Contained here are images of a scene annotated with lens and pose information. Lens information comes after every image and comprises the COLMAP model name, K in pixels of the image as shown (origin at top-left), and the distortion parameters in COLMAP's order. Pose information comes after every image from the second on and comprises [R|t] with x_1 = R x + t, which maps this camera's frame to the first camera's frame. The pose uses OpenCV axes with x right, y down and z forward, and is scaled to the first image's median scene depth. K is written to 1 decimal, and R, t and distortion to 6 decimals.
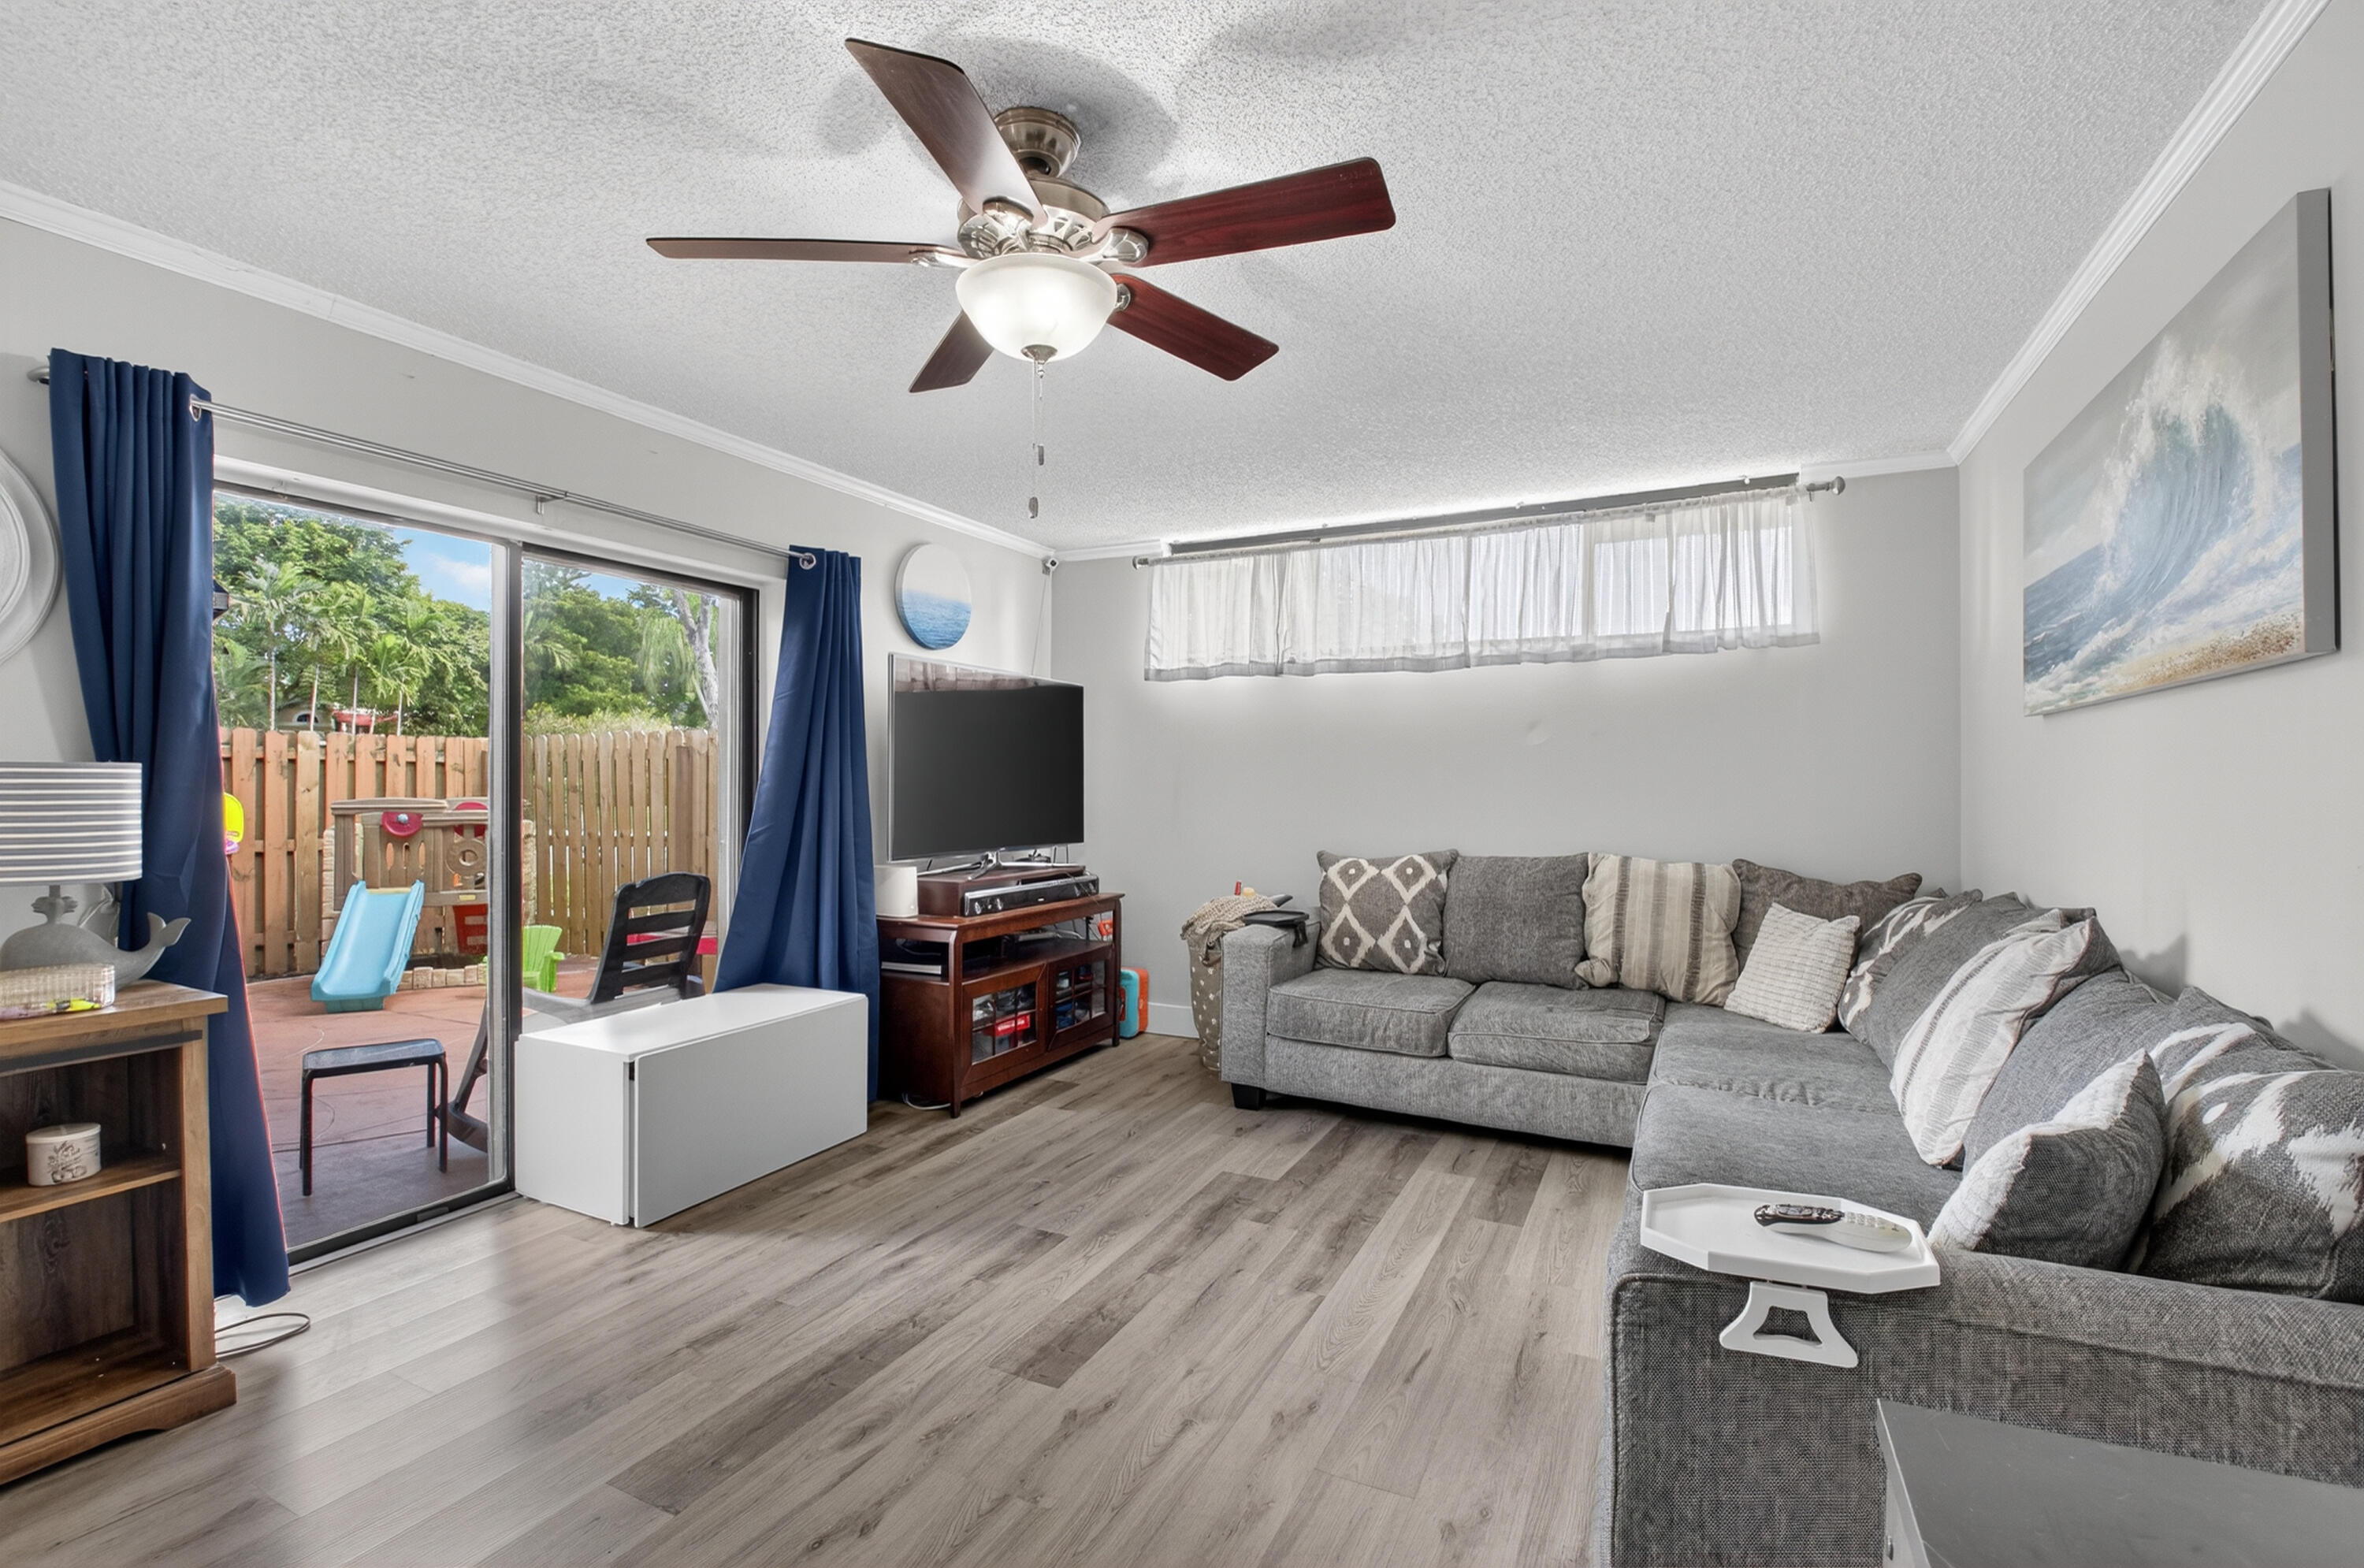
lens RADIAL K [[1069.0, 0, 1201.3], [0, 1069.0, 784.7], [0, 0, 1]] dist [-0.009458, -0.012246]
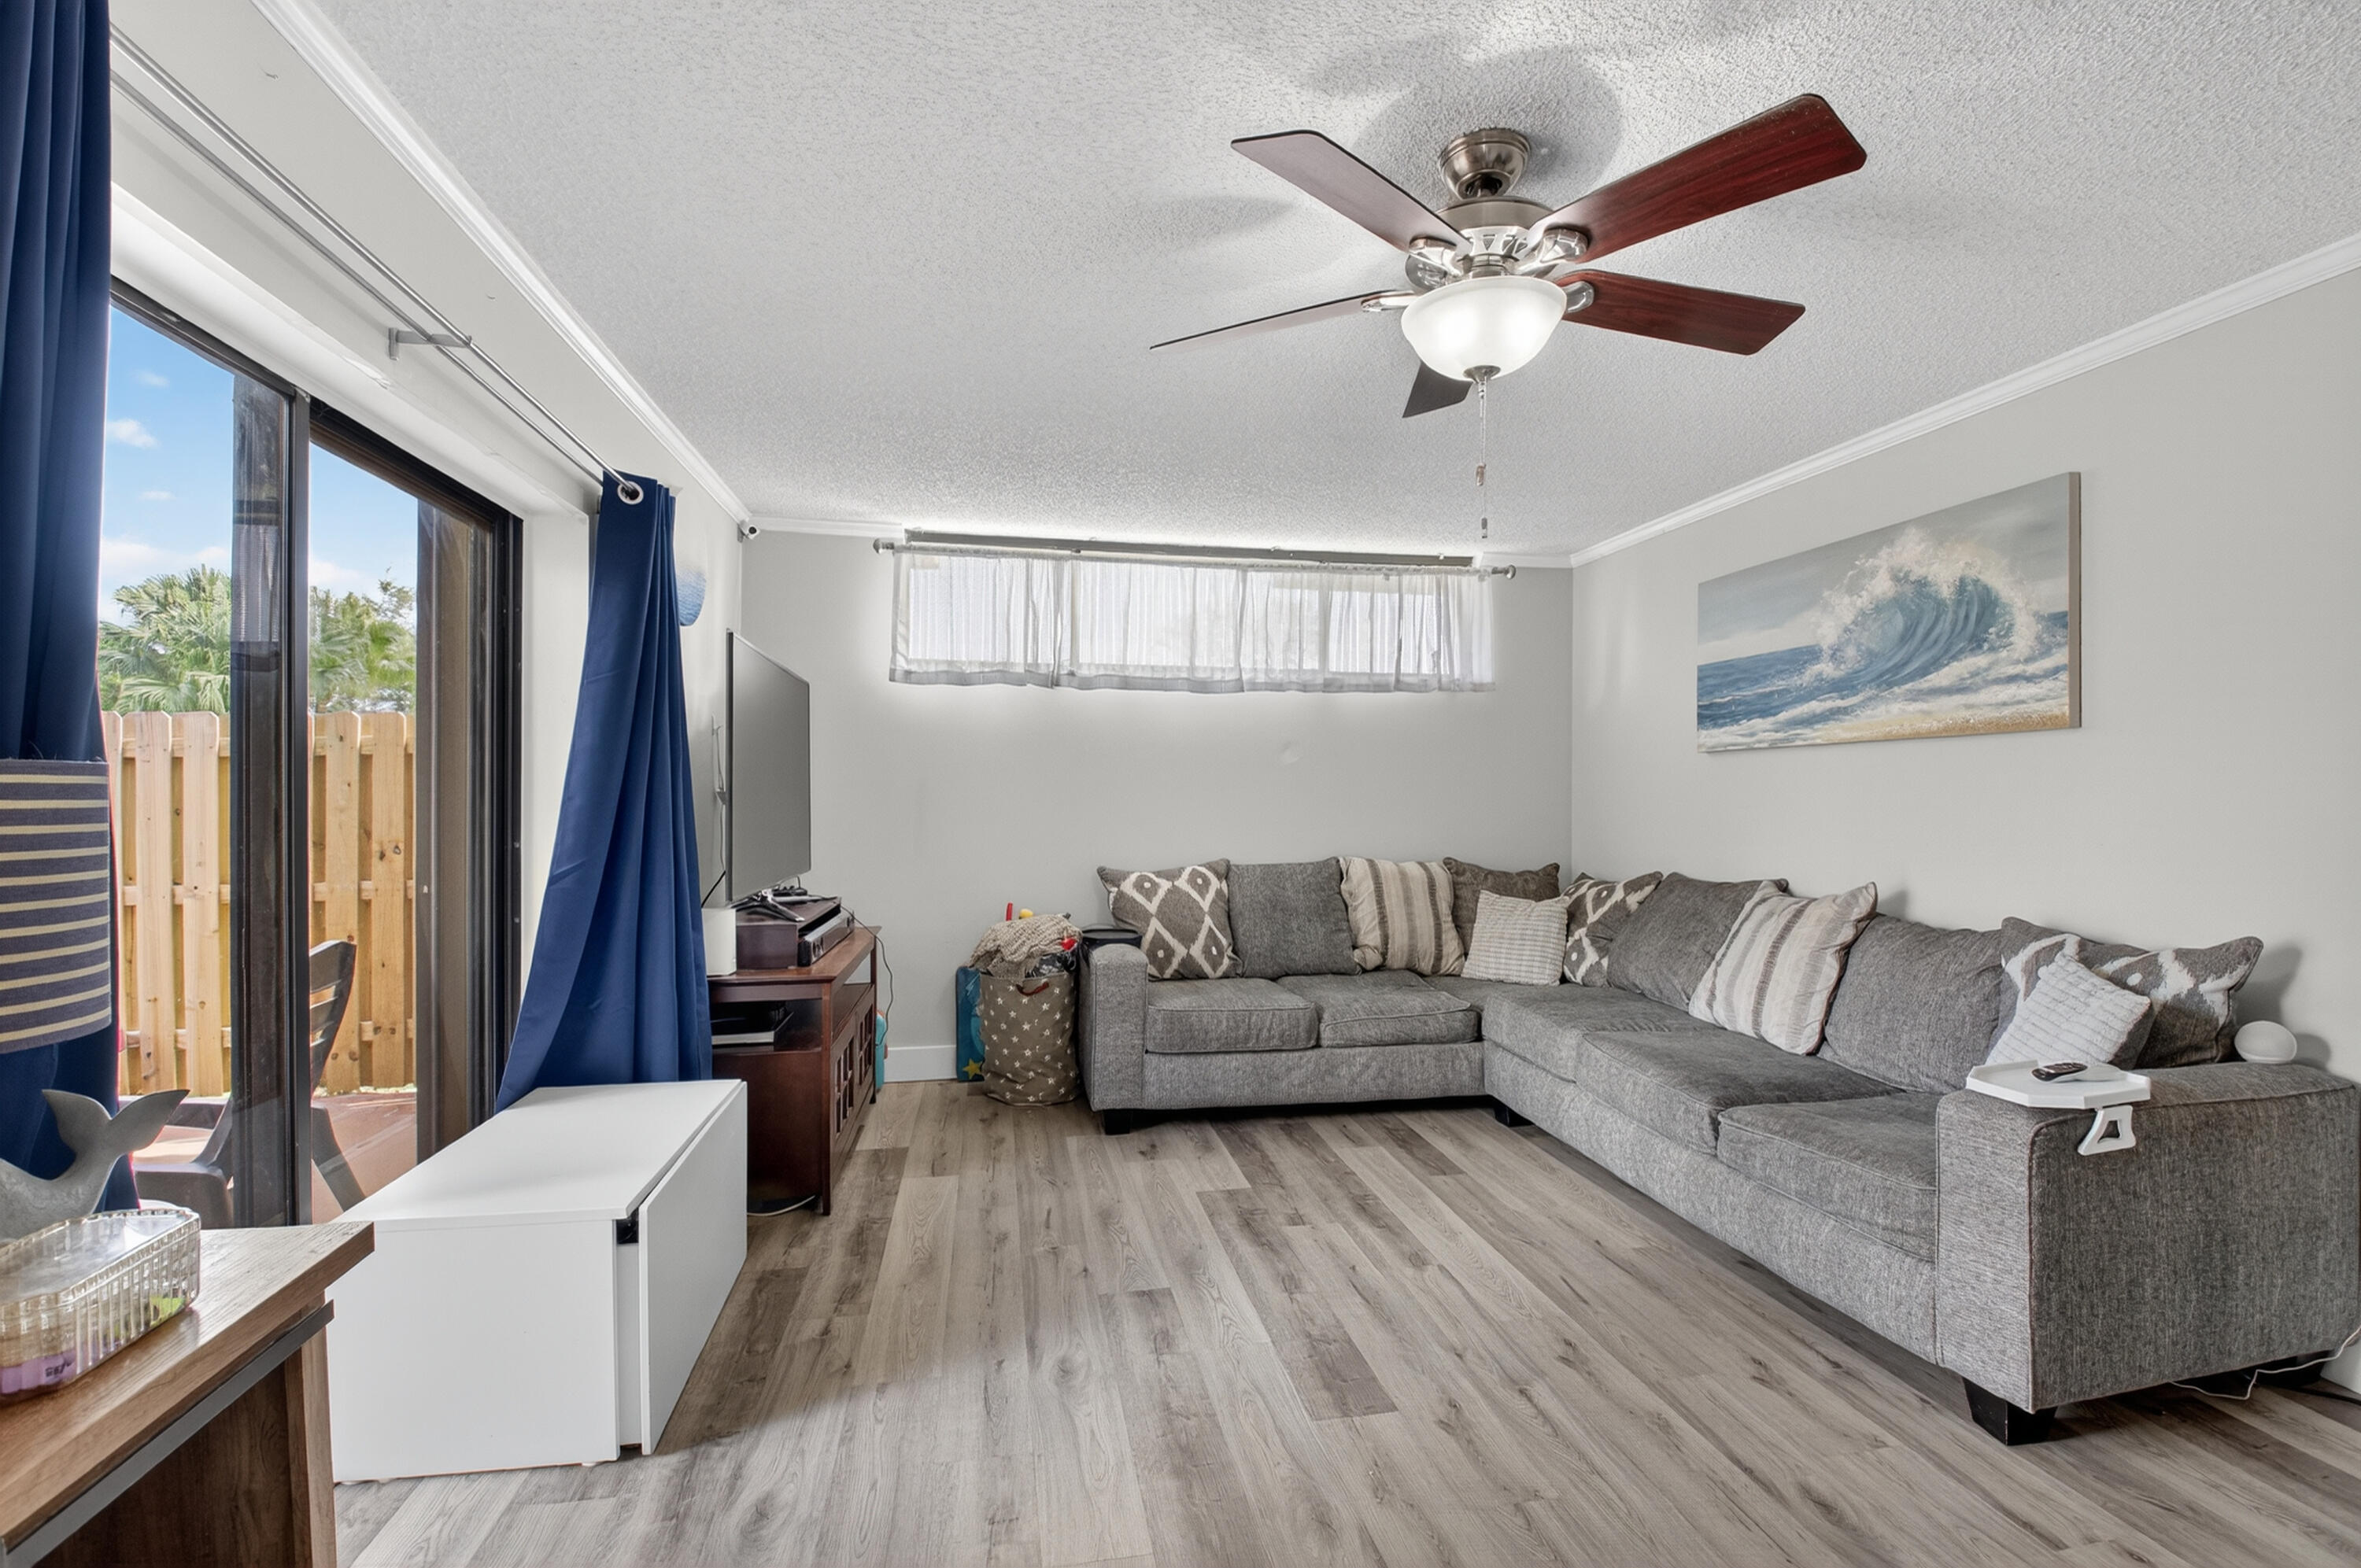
lens RADIAL K [[1067.5, 0, 1201.2], [0, 1067.5, 807.5], [0, 0, 1]] dist [-0.009458, -0.012246]
pose [[0.787265, -0.008364, 0.616558, -0.546035], [0.002042, 0.999938, 0.010957, -0.004574], [-0.616611, -0.007367, 0.787233, 0.207480]]
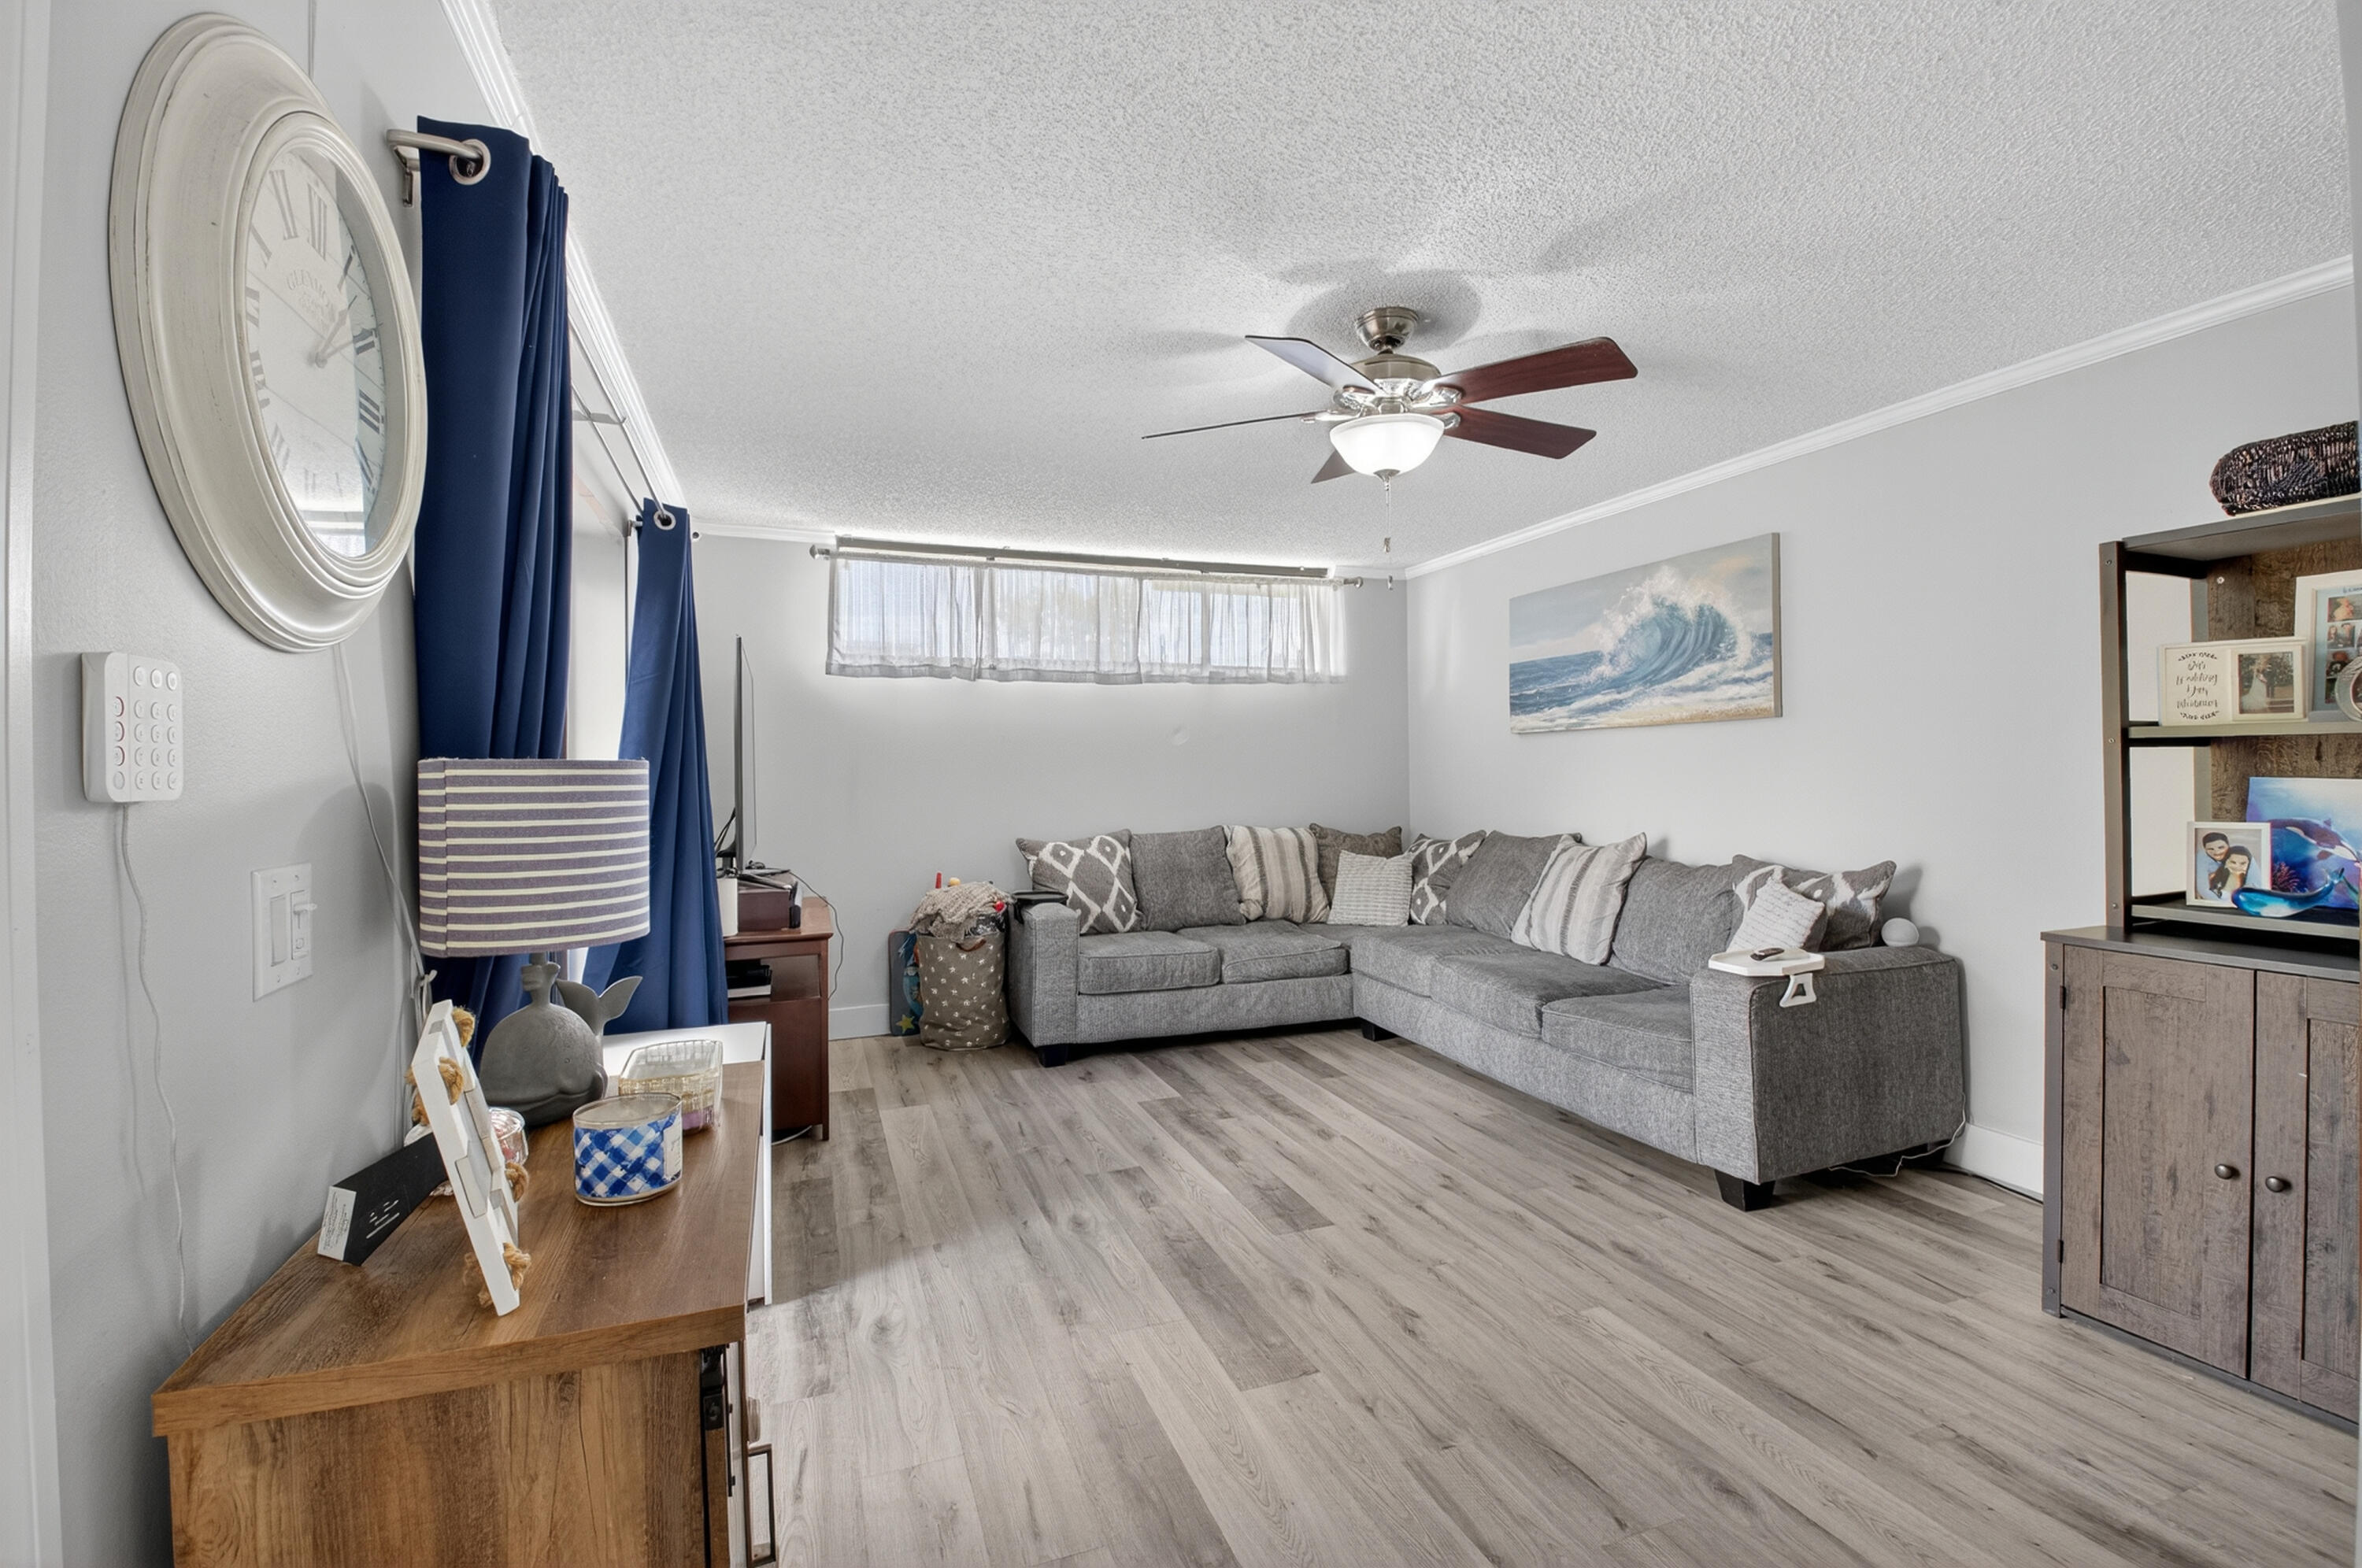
lens RADIAL K [[1068.0, 0, 1205.8], [0, 1068.0, 771.7], [0, 0, 1]] dist [-0.009458, -0.012246]
pose [[0.663989, -0.009304, 0.747684, -0.766869], [0.015089, 0.999886, -0.000958, -0.004629], [-0.747590, 0.011918, 0.664054, 0.136194]]
